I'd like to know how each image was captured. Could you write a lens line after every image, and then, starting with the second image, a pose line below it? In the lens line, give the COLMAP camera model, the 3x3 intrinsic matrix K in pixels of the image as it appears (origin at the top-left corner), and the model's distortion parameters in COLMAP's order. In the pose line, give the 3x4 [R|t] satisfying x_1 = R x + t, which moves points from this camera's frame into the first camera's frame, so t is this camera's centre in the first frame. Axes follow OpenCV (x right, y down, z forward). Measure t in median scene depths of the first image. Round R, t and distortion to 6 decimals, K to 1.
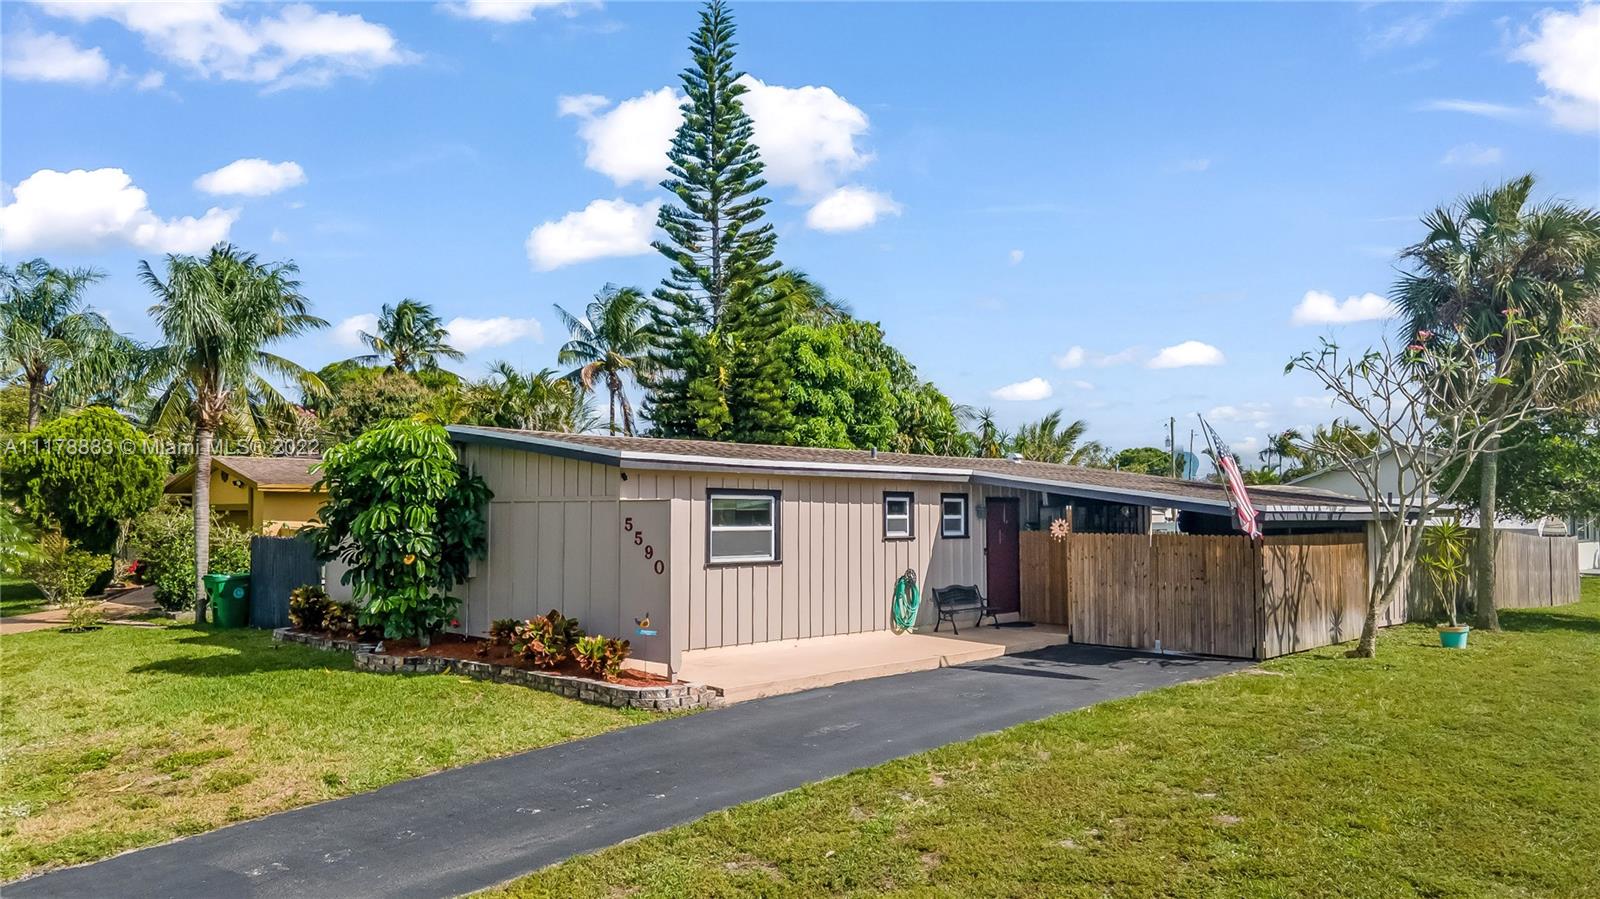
lens RADIAL K [[1308.0, 0, 800.0], [0, 1308.0, 449.5], [0, 0, 1]] dist [0.057172, -0.000088]
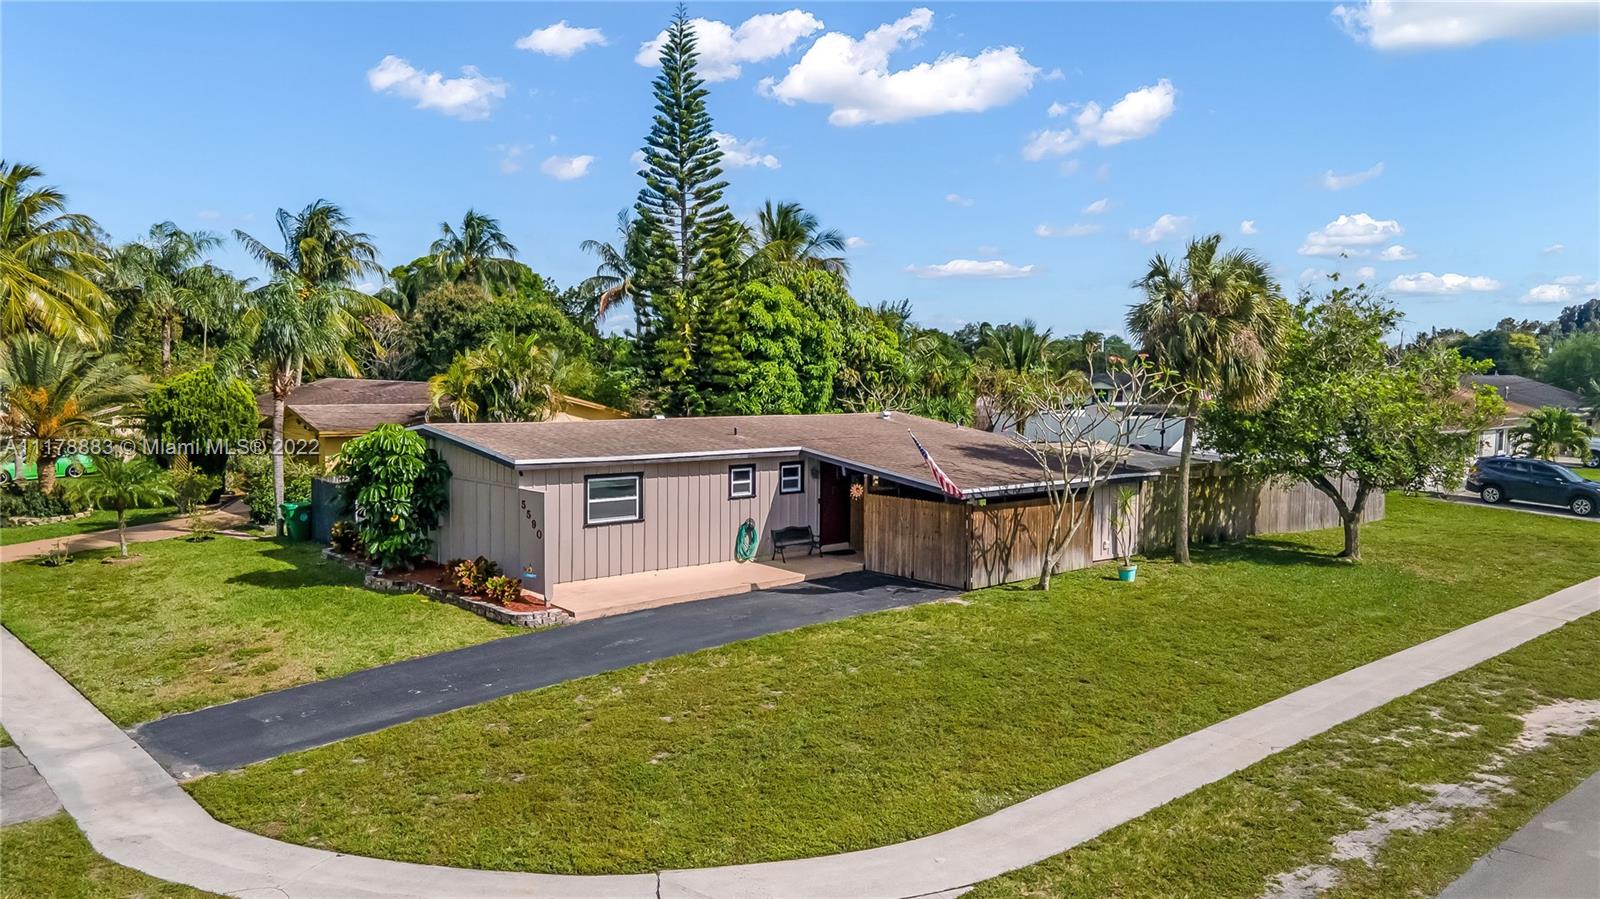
lens RADIAL K [[1308.0, 0, 800.0], [0, 1308.0, 449.5], [0, 0, 1]] dist [0.057172, -0.000088]
pose [[0.996488, 0.013477, -0.082648, 0.268503], [-0.003719, 0.993114, 0.117092, -0.158691], [0.083656, -0.116373, 0.989676, -0.422018]]
